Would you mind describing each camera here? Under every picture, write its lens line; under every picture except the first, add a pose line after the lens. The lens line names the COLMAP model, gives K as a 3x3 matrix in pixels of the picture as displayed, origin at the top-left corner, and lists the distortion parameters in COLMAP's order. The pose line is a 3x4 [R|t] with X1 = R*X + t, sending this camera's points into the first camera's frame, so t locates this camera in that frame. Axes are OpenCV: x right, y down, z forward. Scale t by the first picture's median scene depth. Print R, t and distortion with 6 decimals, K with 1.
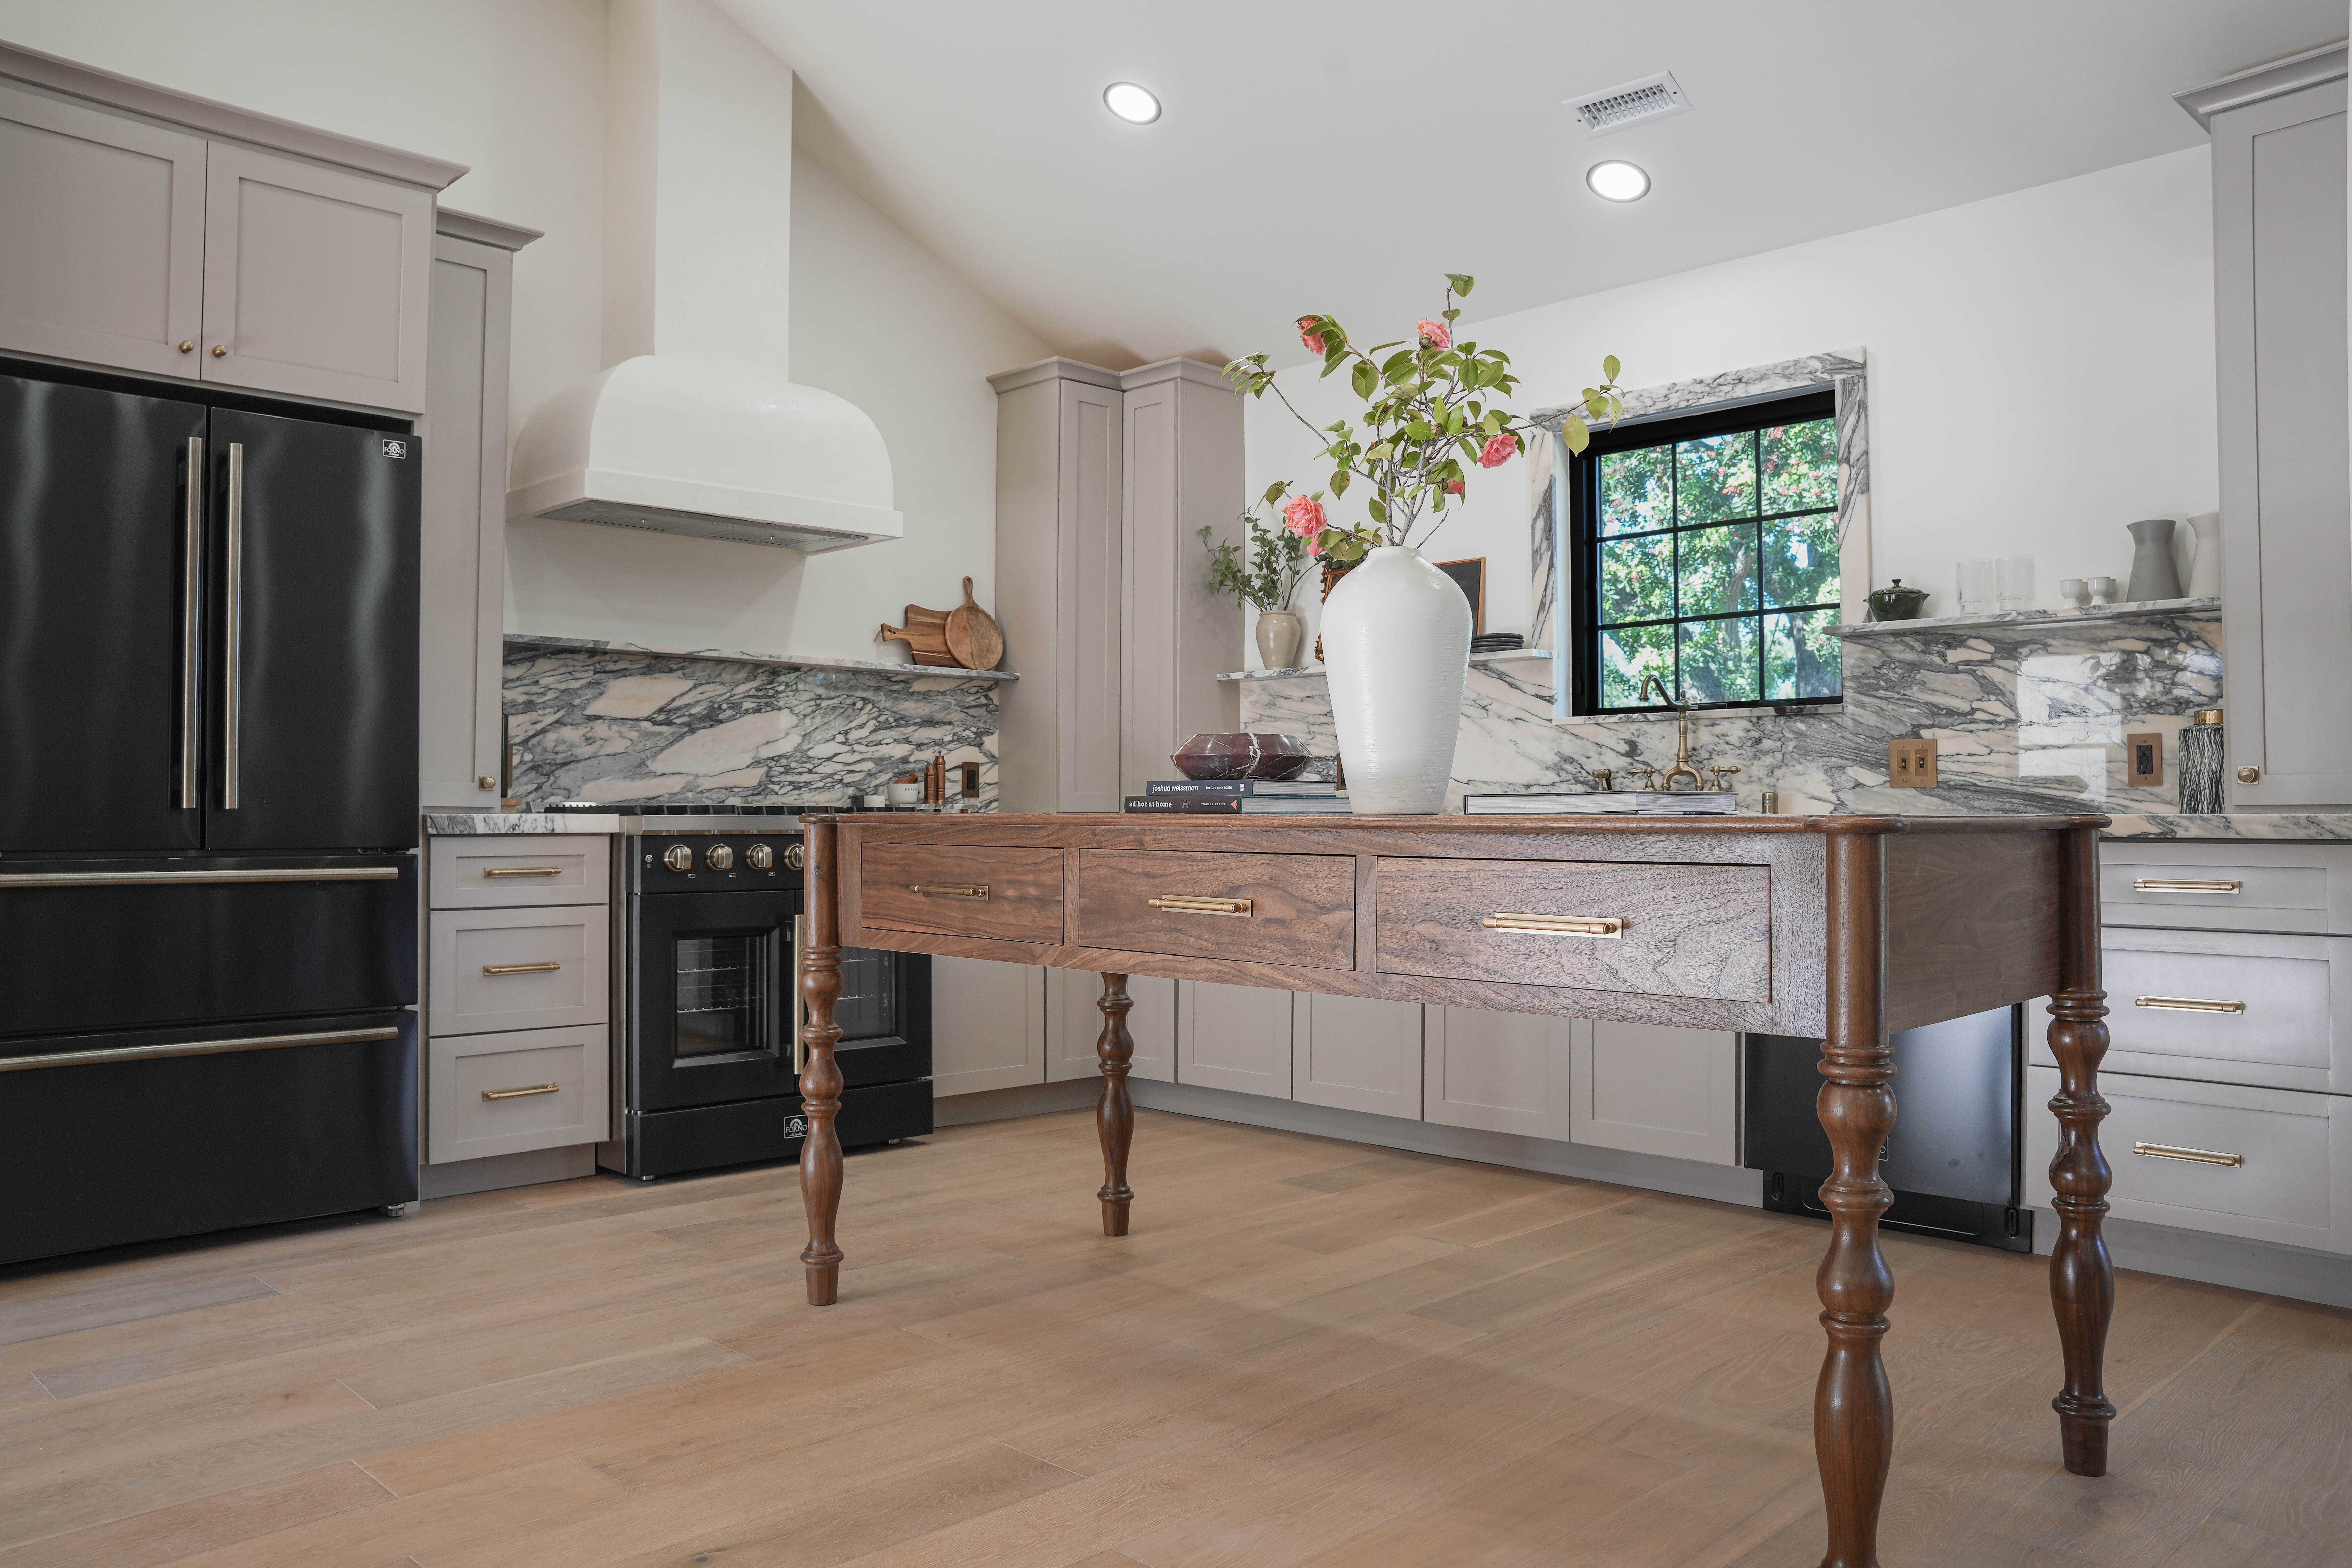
lens RADIAL K [[1704.8, 0, 1176.0], [0, 1704.8, 784.0], [0, 0, 1]] dist [-0.123374, 0.108638]
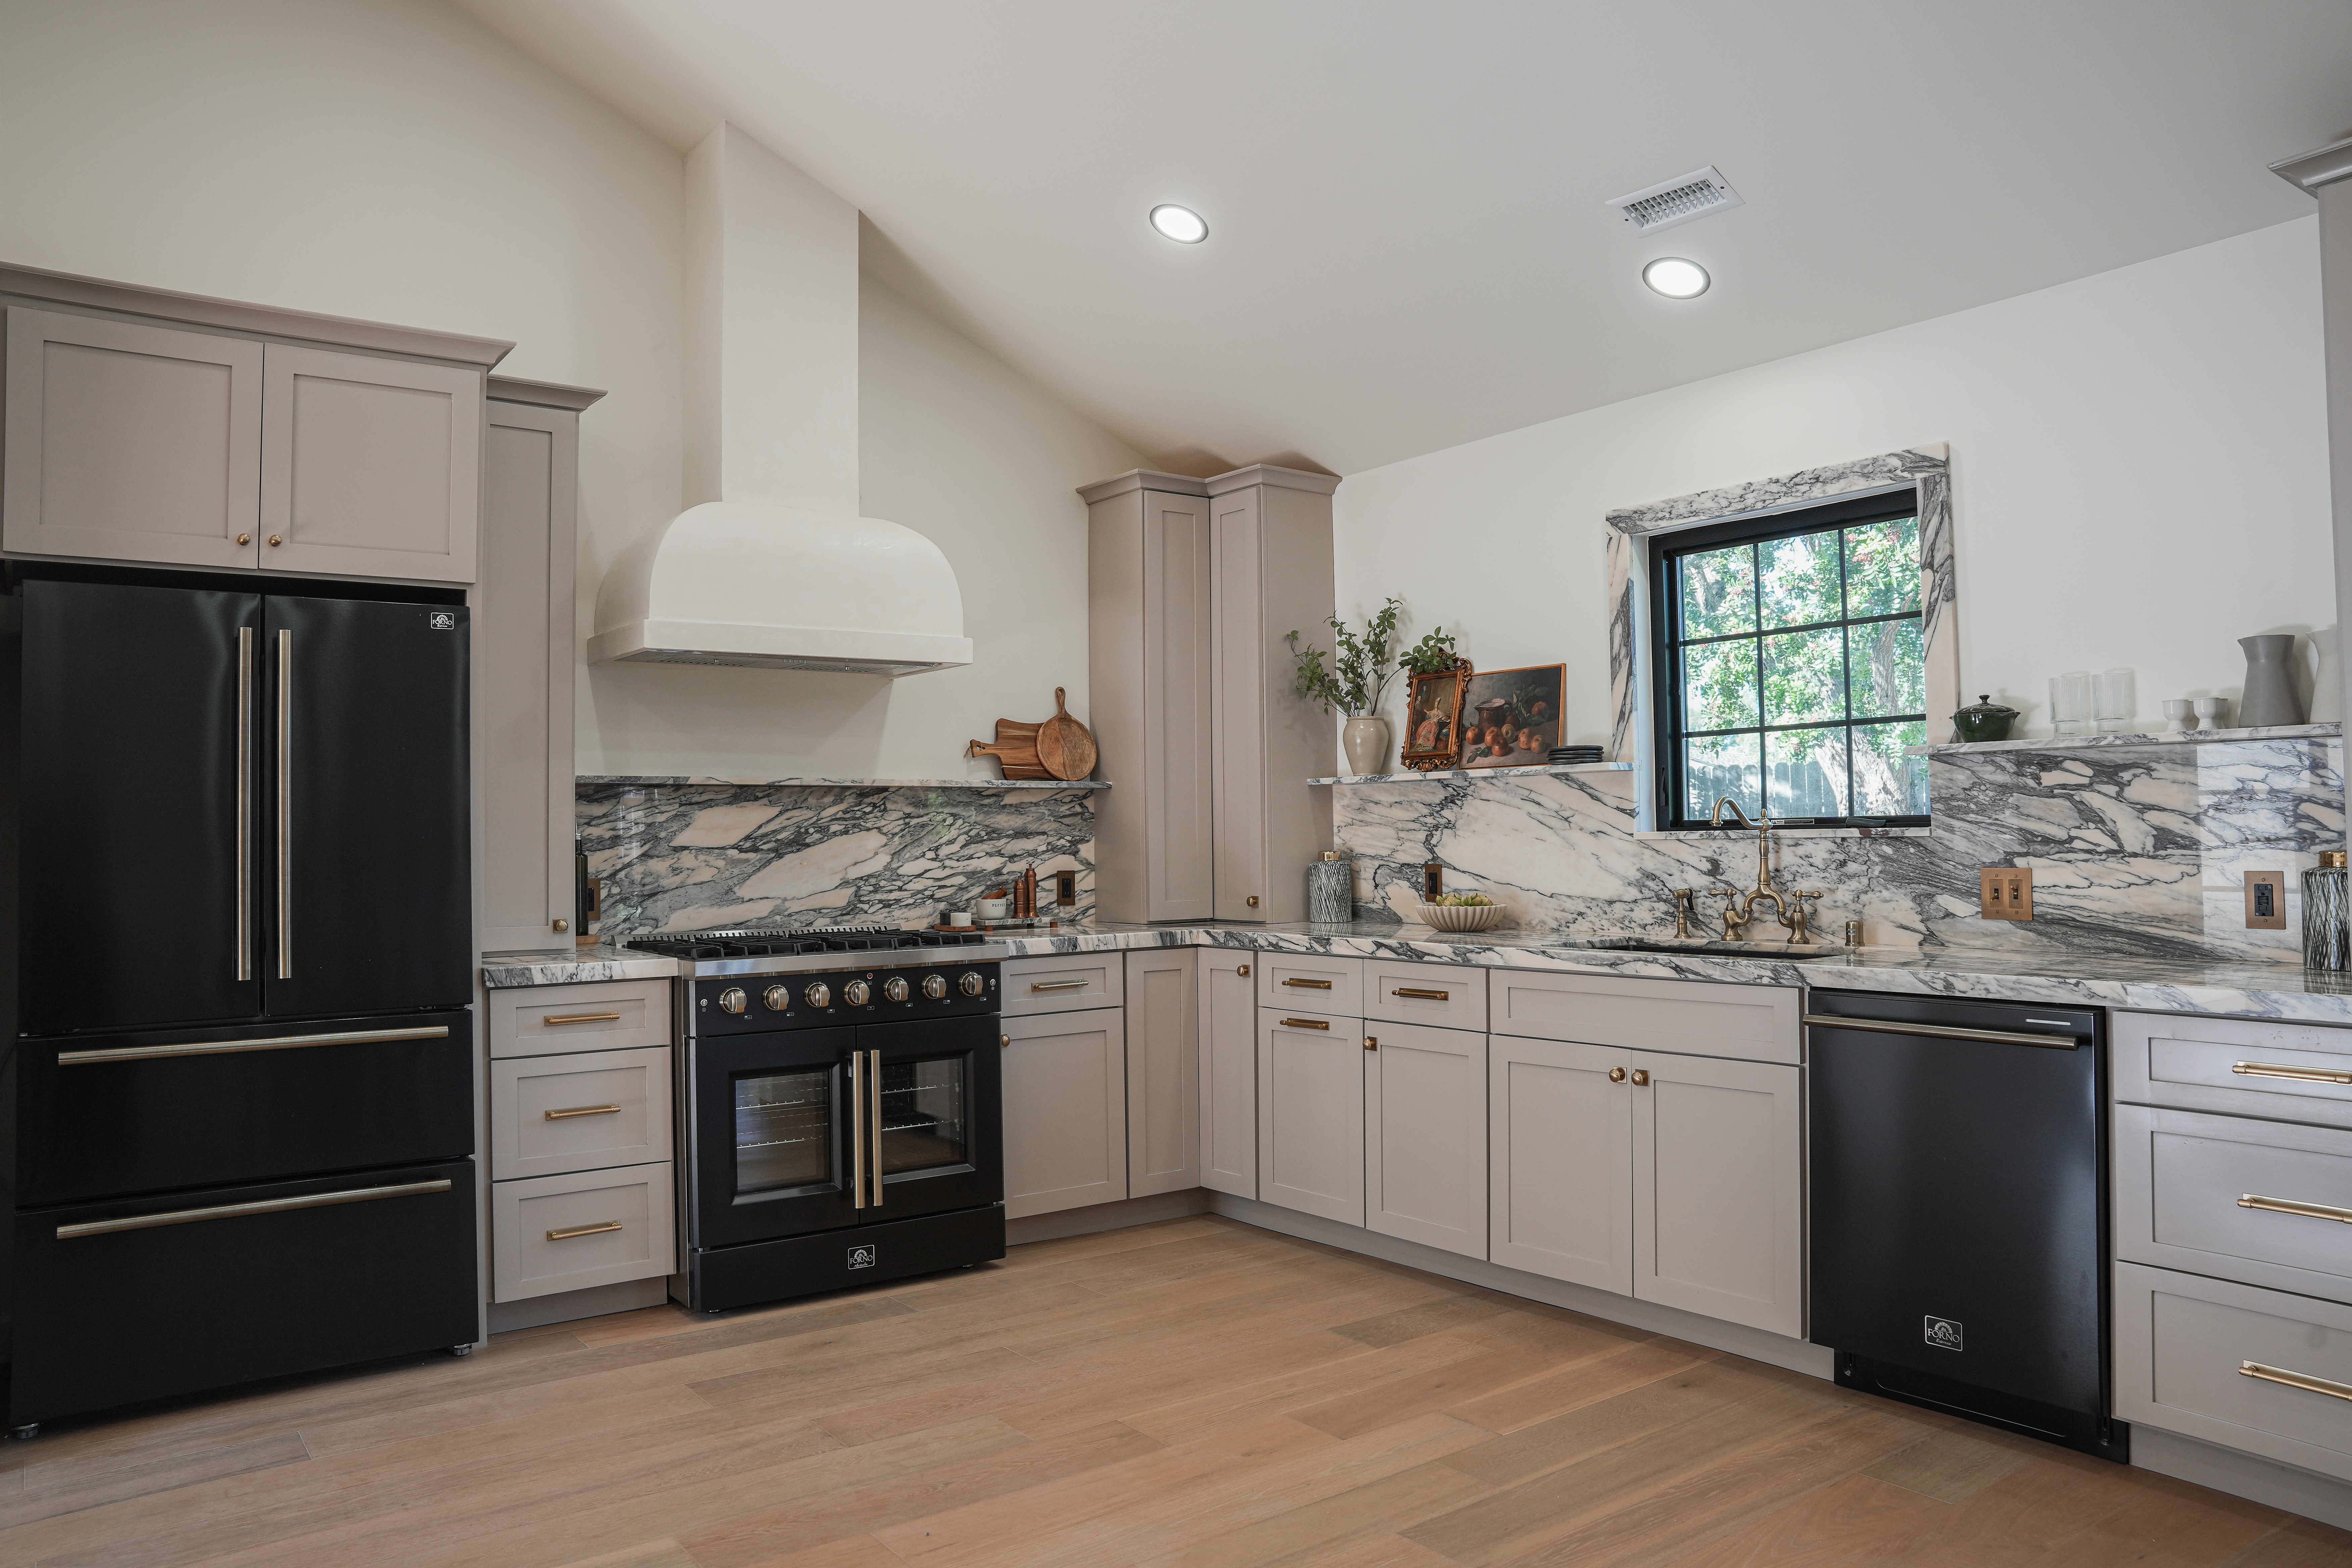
lens RADIAL K [[1603.6, 0, 1176.0], [0, 1603.6, 784.0], [0, 0, 1]] dist [-0.140333, 0.102471]
pose [[0.990450, -0.019787, -0.136445, 0.092635], [0.018300, 0.999759, -0.012139, -0.063253], [0.136652, 0.009526, 0.990573, 0.076401]]
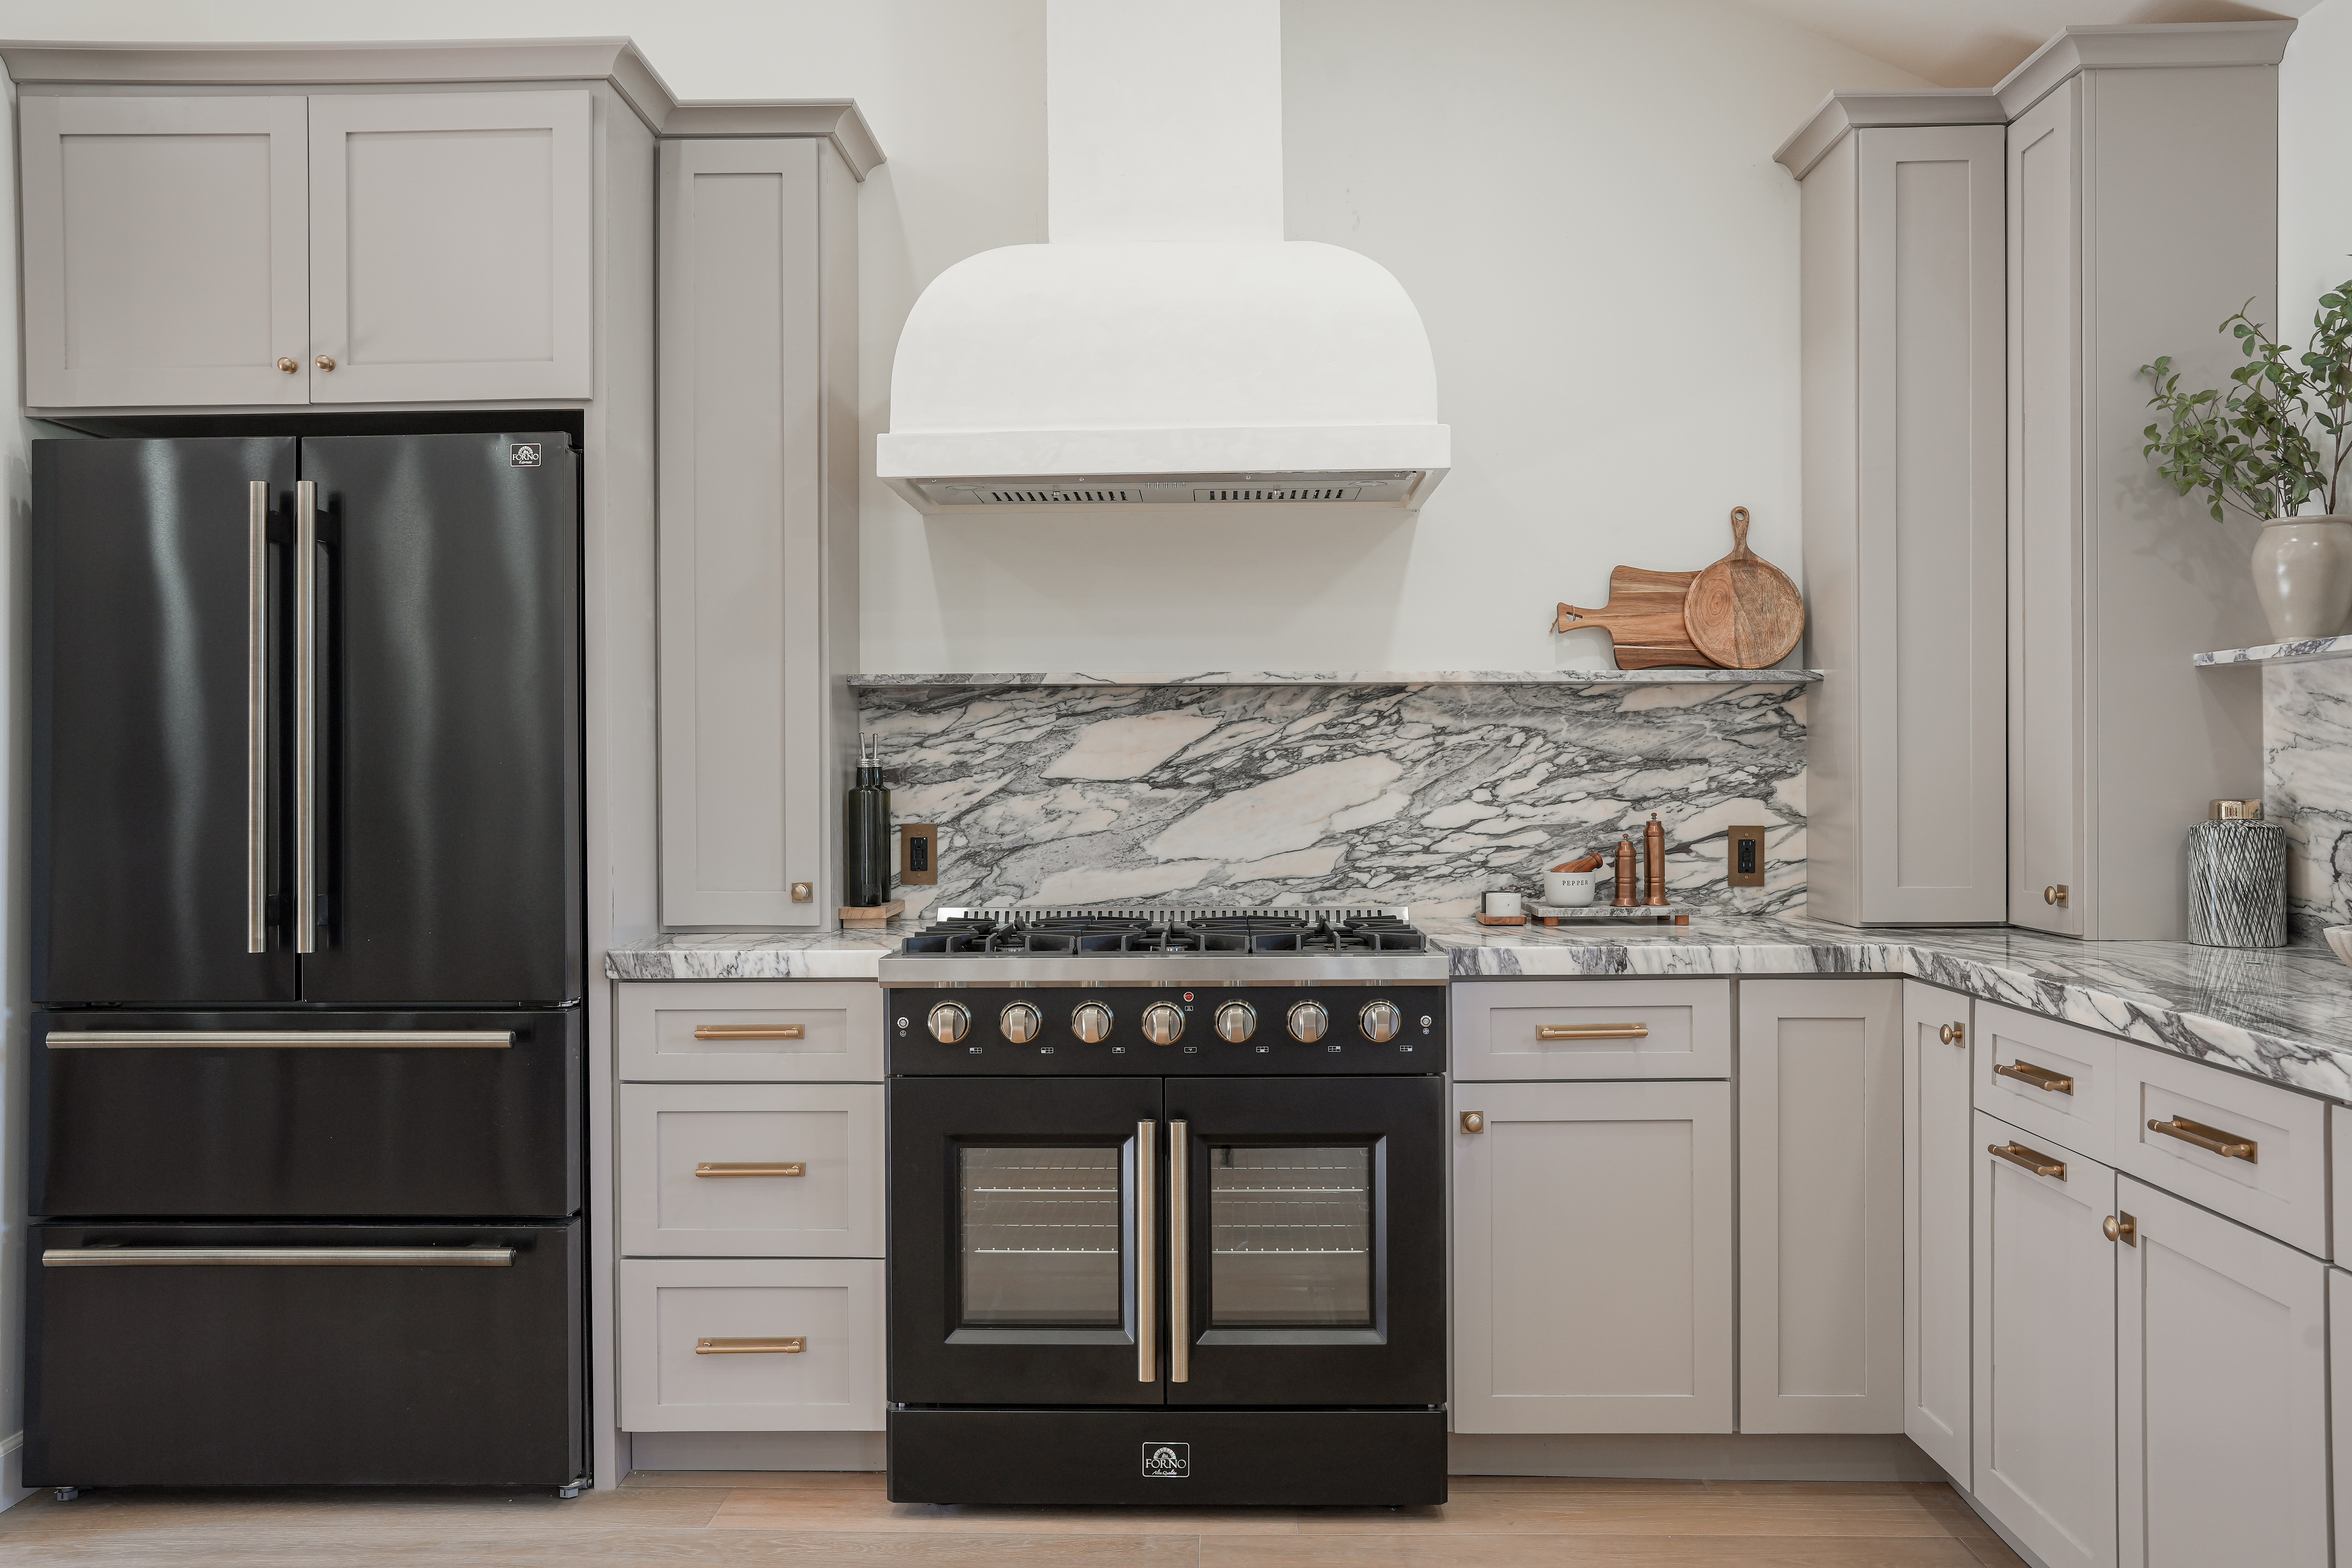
lens RADIAL K [[1931.7, 0, 1176.0], [0, 1931.7, 784.0], [0, 0, 1]] dist [-0.081945, 0.120797]
pose [[0.696885, -0.002653, -0.717178, 0.263587], [0.021327, 0.999628, 0.017025, -0.052122], [0.716866, -0.027160, 0.696682, 0.491600]]
